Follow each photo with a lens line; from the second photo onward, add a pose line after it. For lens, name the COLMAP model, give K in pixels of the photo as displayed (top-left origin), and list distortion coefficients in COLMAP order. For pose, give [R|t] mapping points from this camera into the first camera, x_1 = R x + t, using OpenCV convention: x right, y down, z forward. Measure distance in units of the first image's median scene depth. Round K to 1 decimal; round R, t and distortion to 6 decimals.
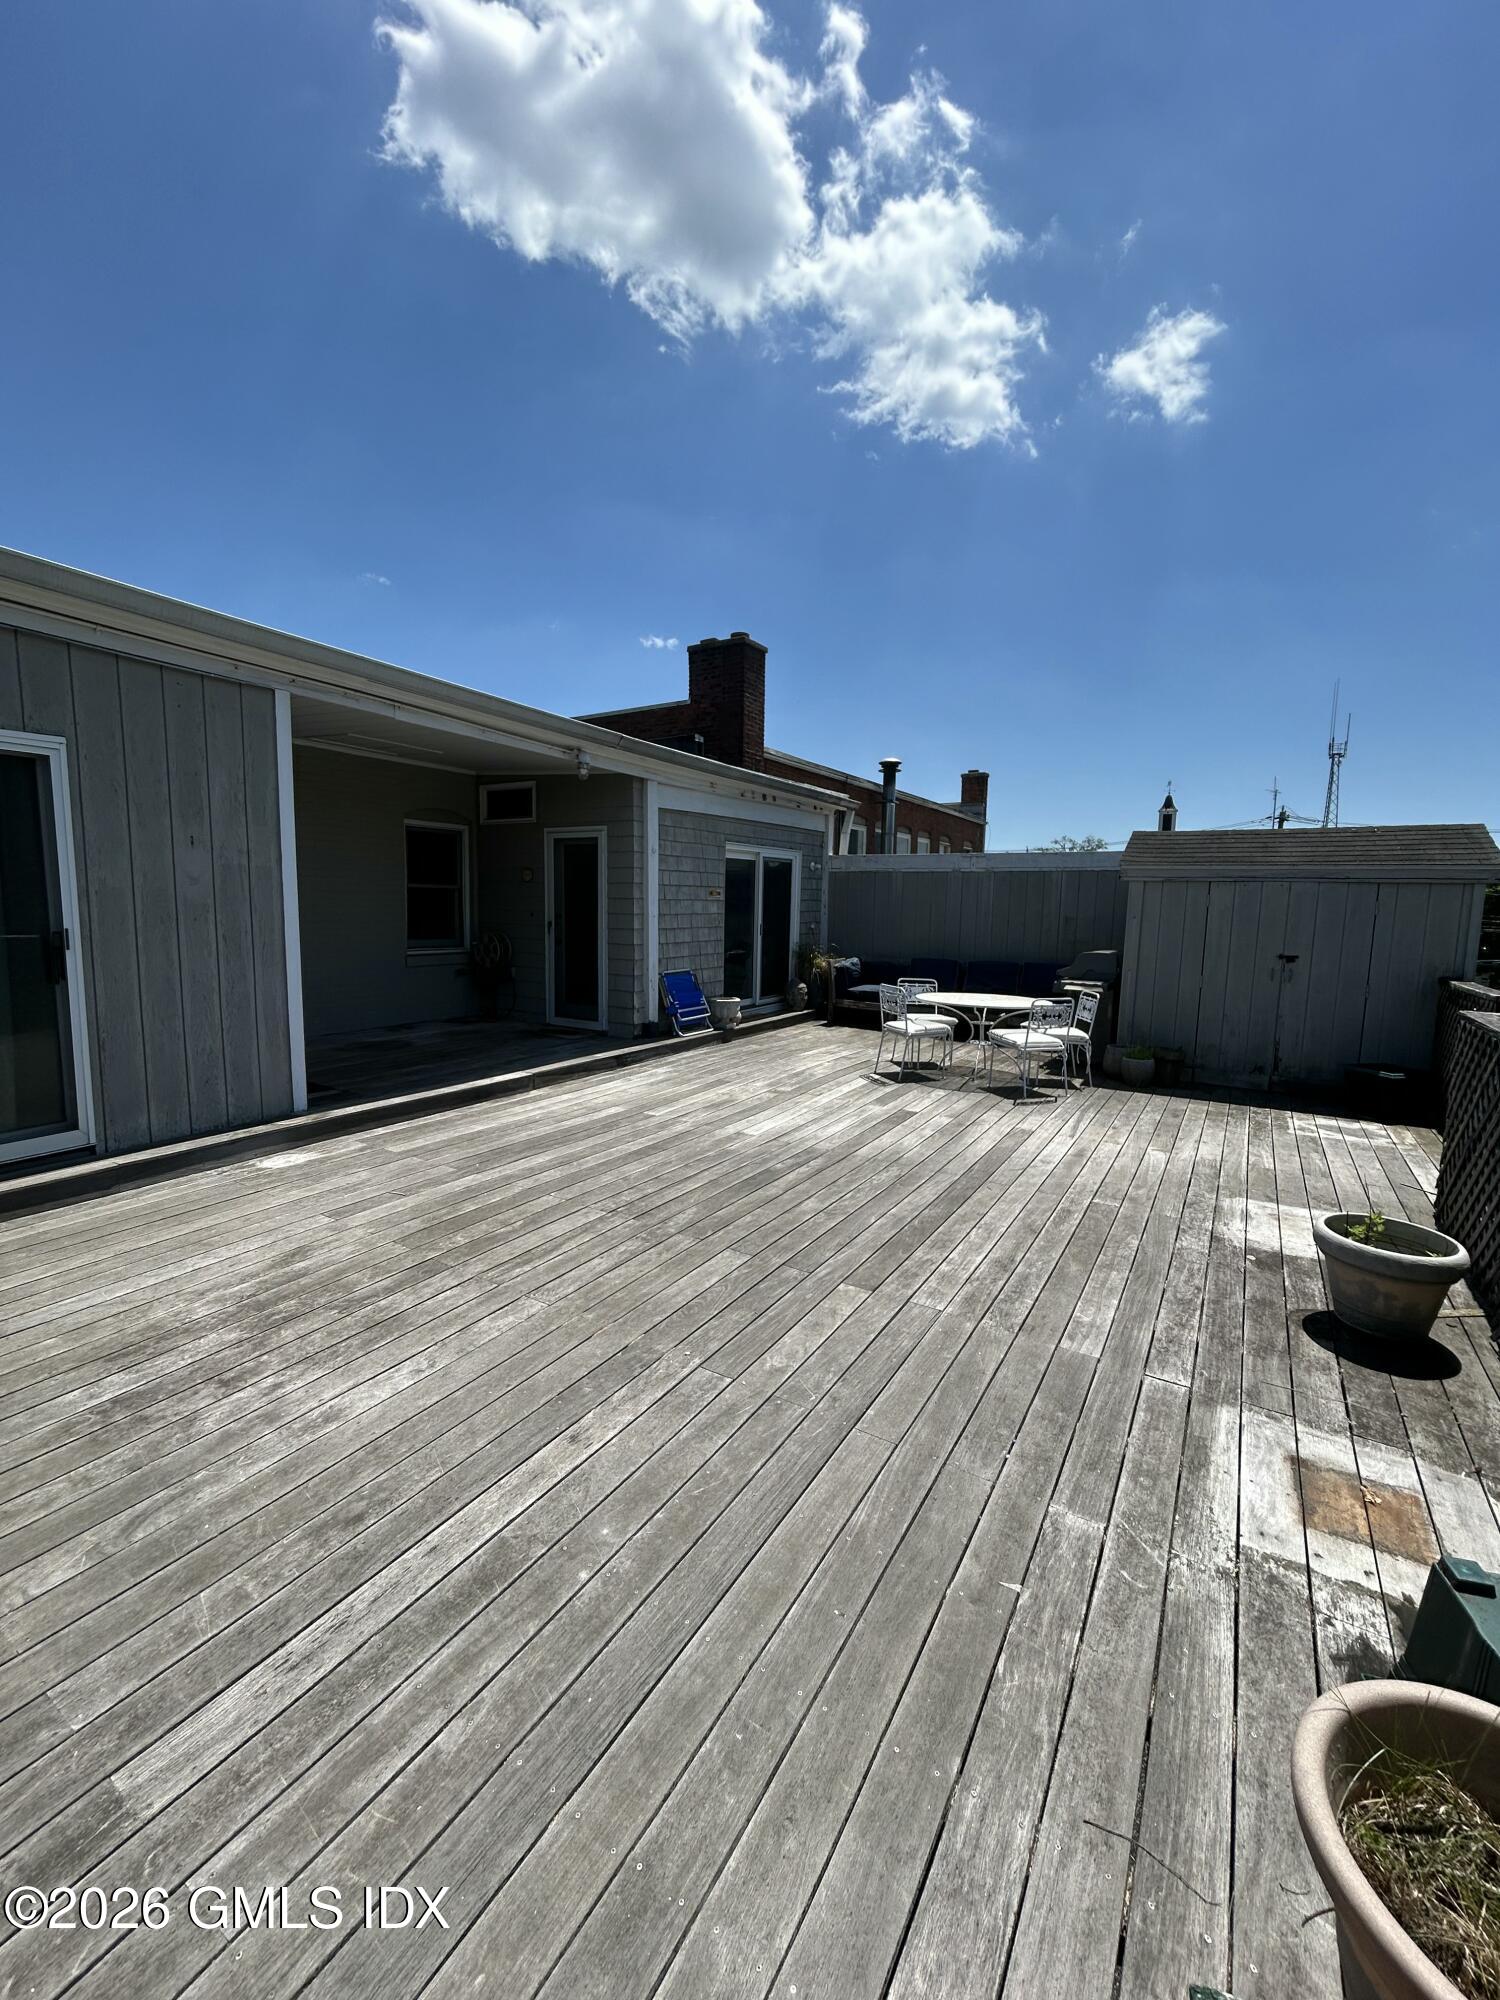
lens RADIAL K [[811.5, 0, 746.7], [0, 811.5, 1000.8], [0, 0, 1]] dist [-0.001056, 0.000361]
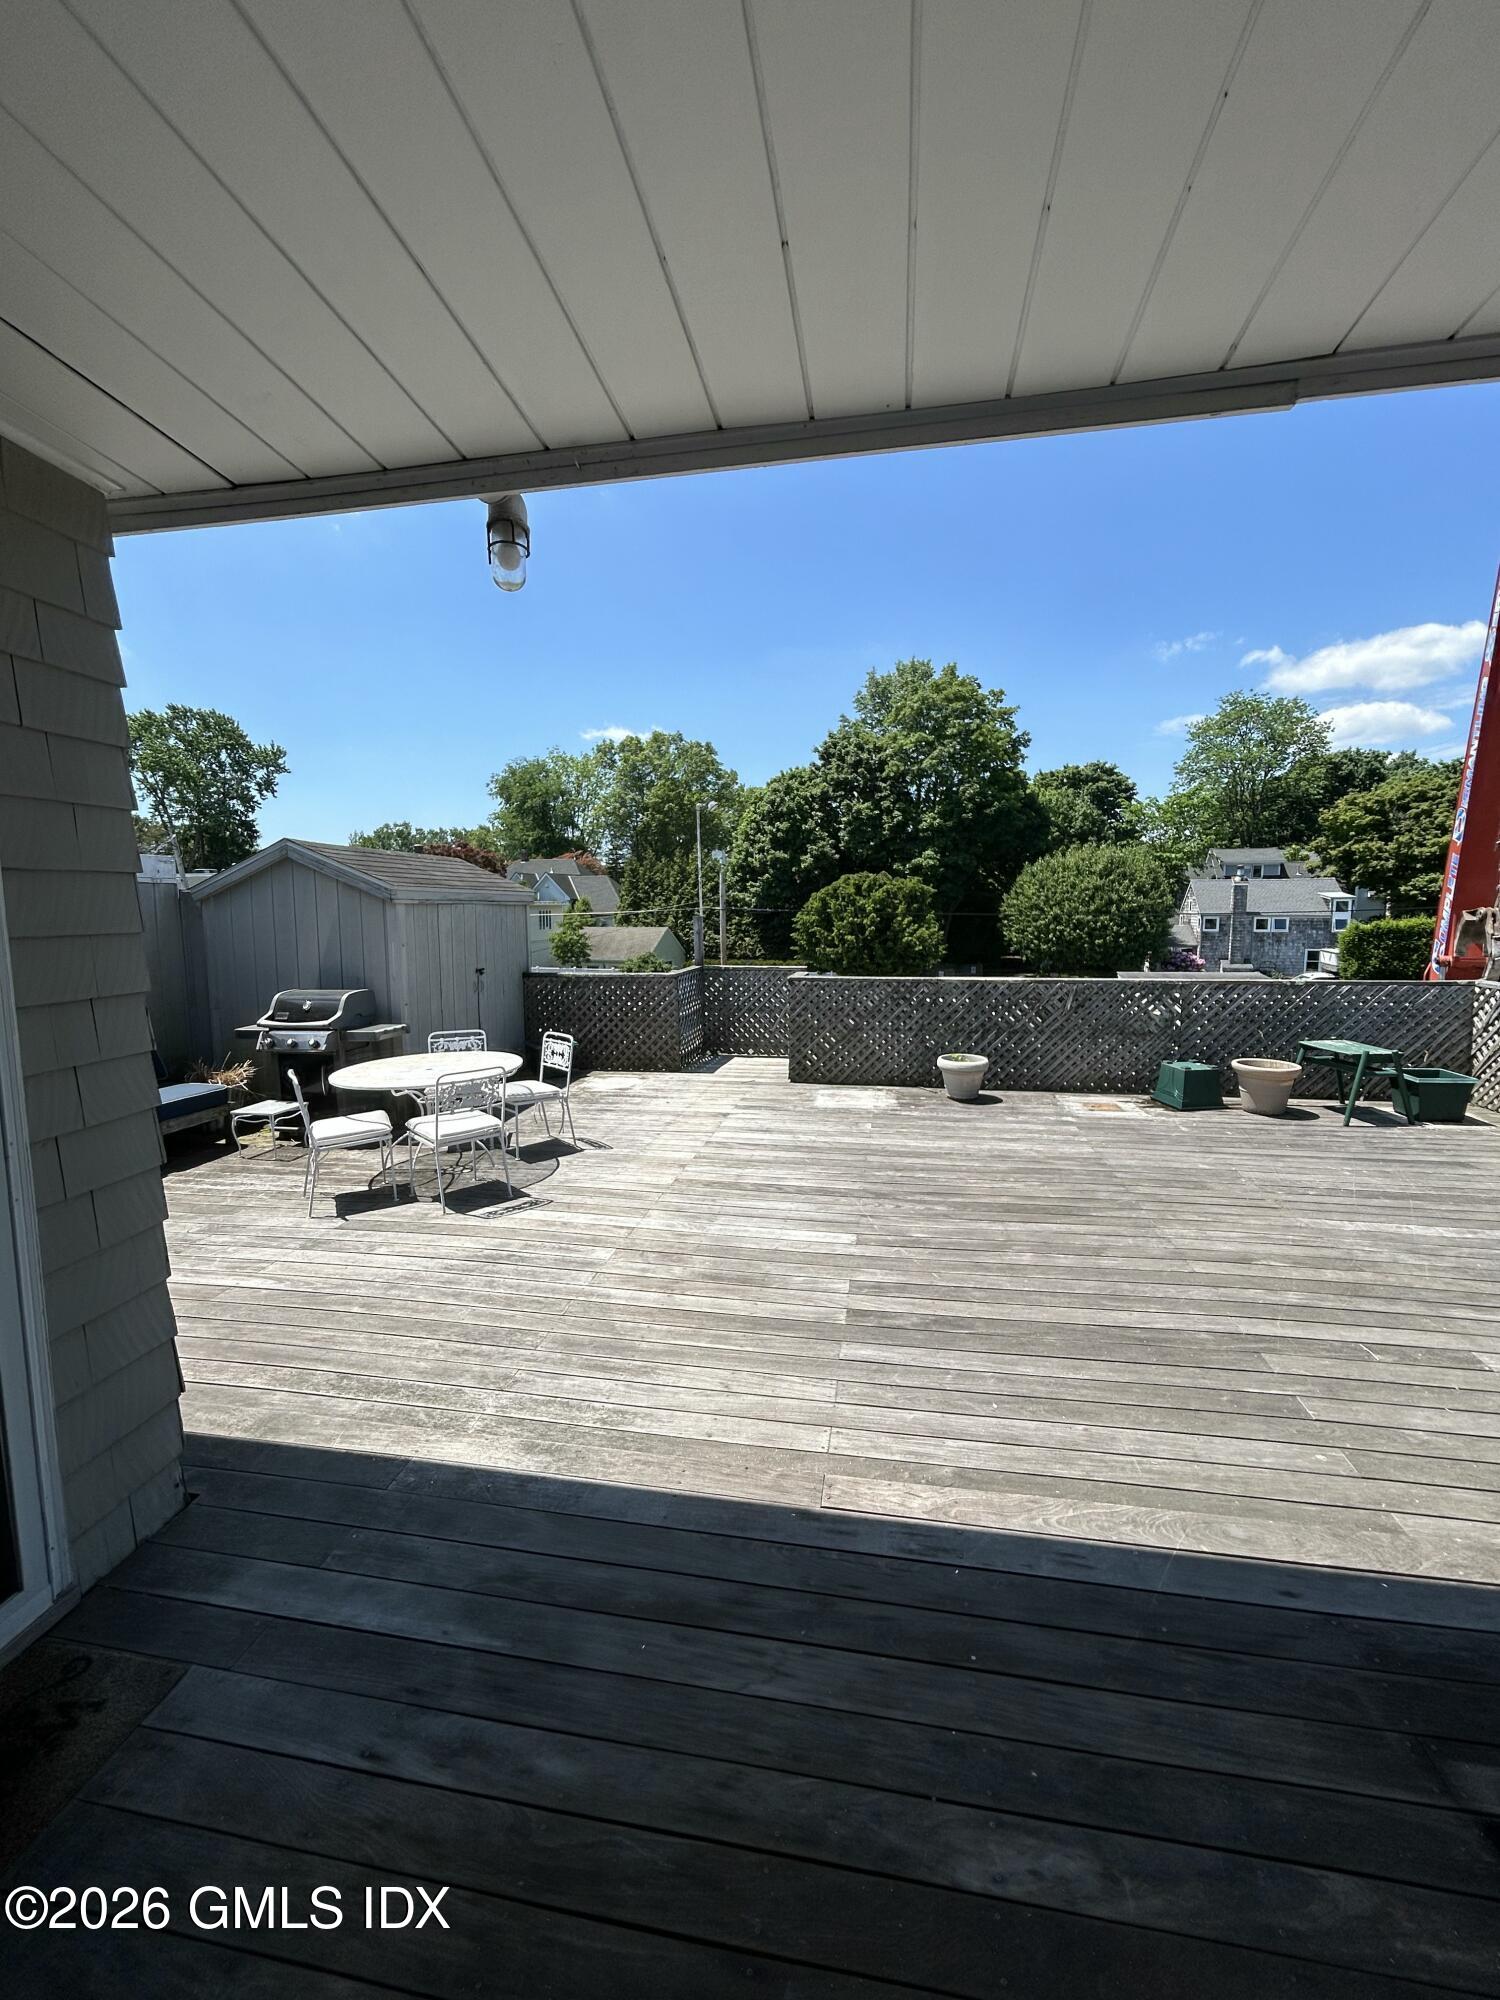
lens RADIAL K [[811.5, 0, 743.2], [0, 811.5, 998.9], [0, 0, 1]] dist [-0.001056, 0.000361]
pose [[-0.369862, -0.123262, 0.920874, -0.882486], [0.111131, 0.978175, 0.175567, -0.290903], [-0.922416, 0.167273, -0.348092, 1.779691]]
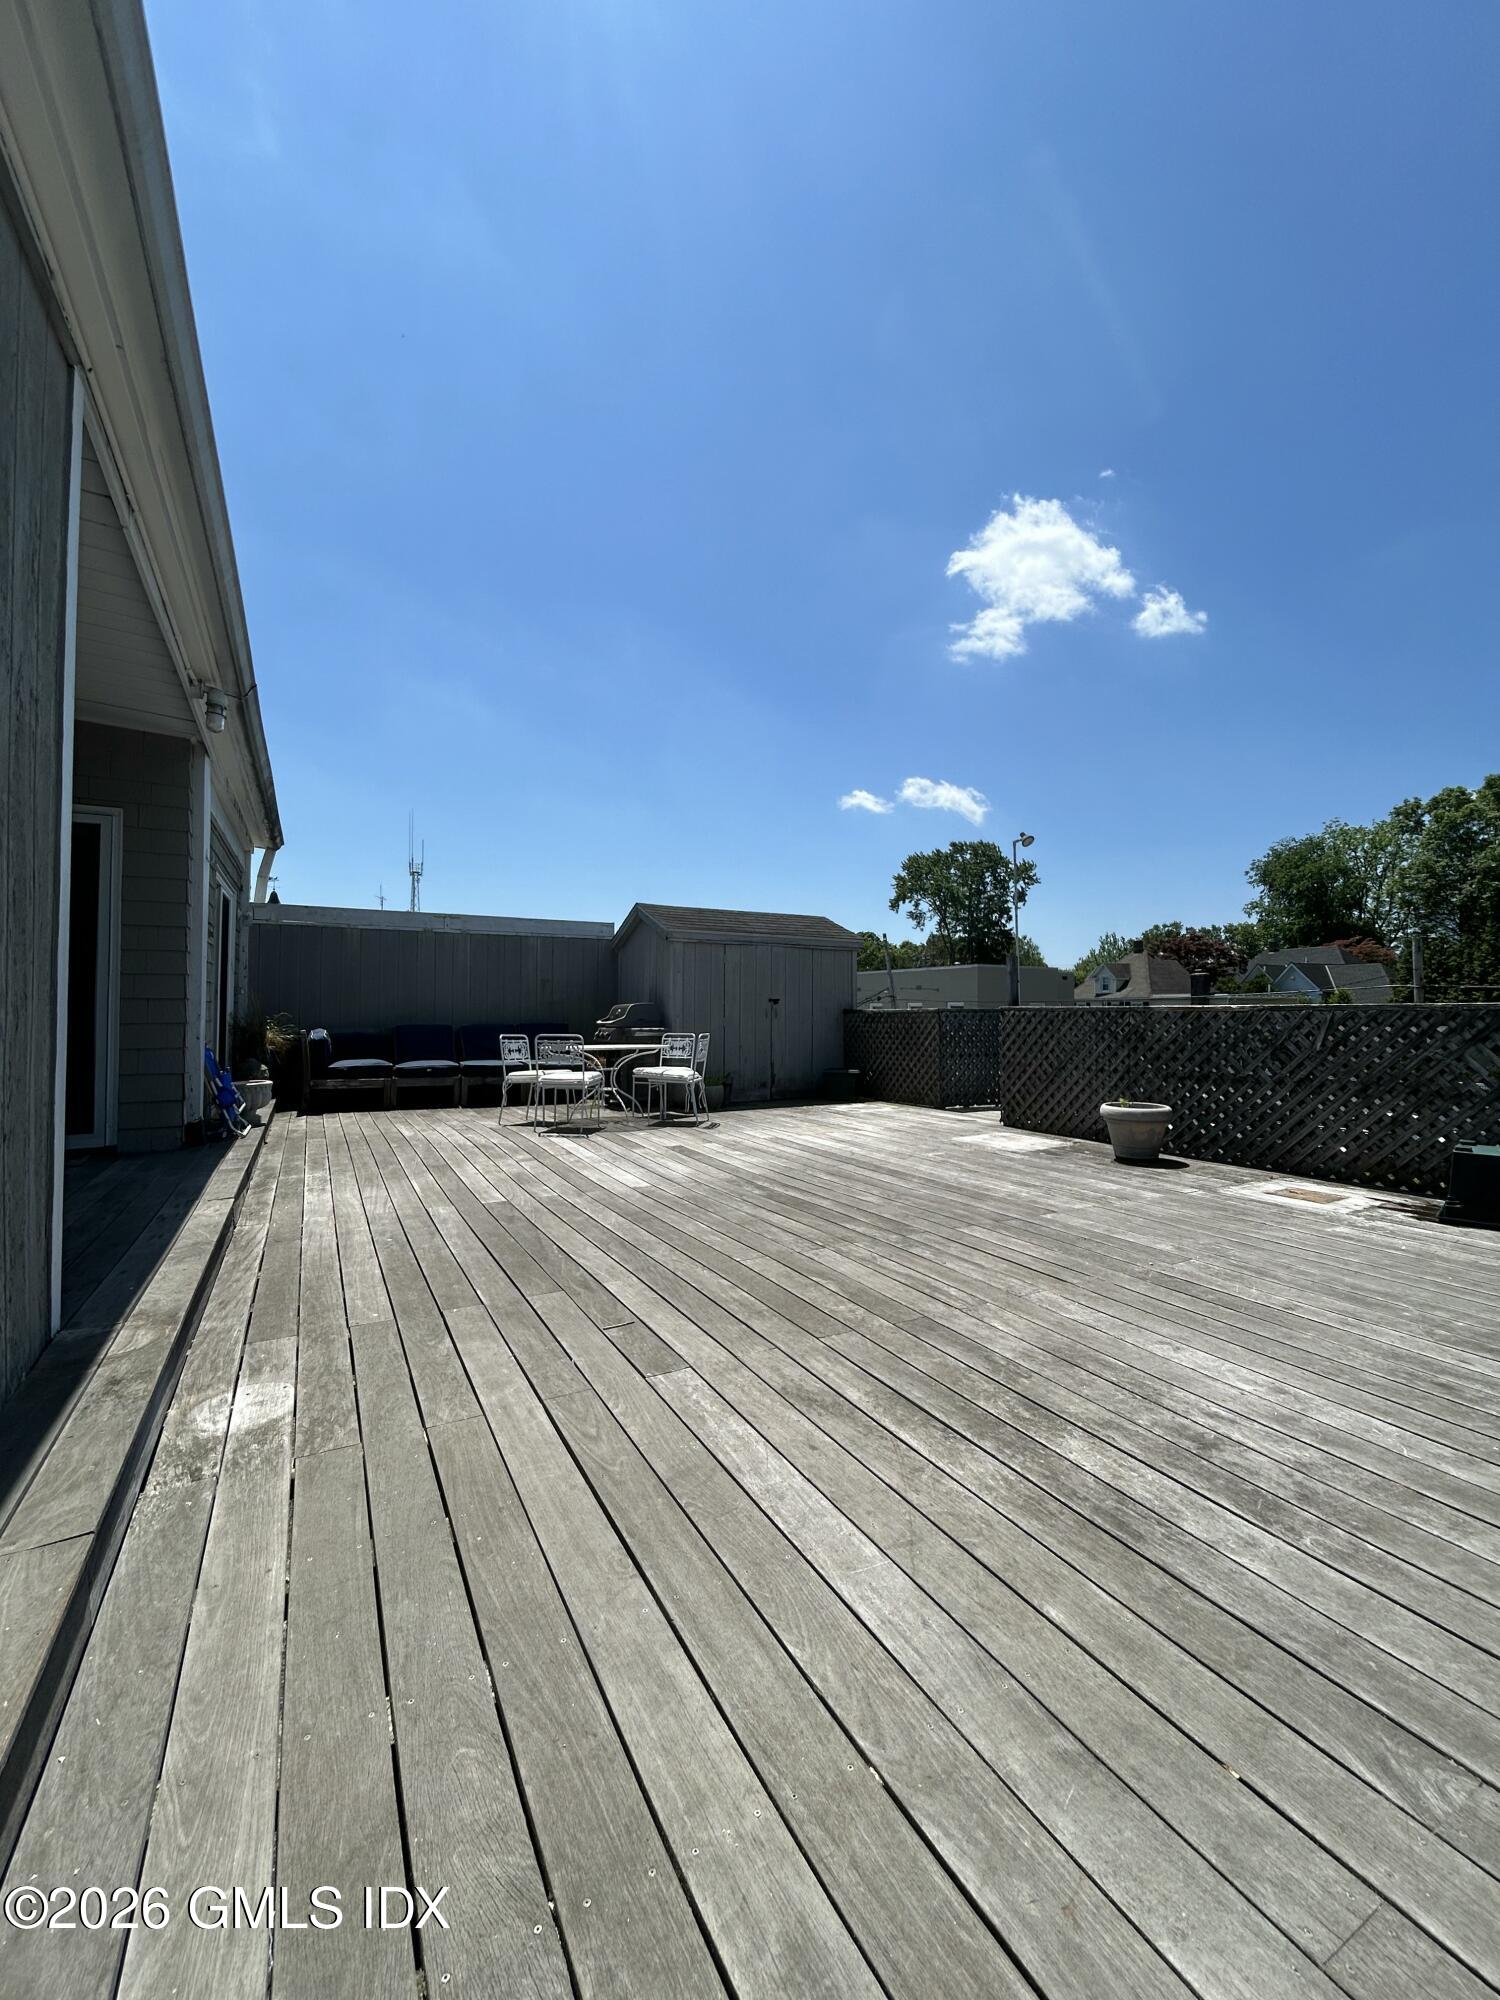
lens RADIAL K [[811.5, 0, 751.2], [0, 811.5, 997.5], [0, 0, 1]] dist [-0.001056, 0.000361]
pose [[0.497610, -0.002976, 0.867396, -0.929009], [0.113598, 0.991605, -0.061767, 0.038703], [-0.859930, 0.129270, 0.493771, 0.584124]]
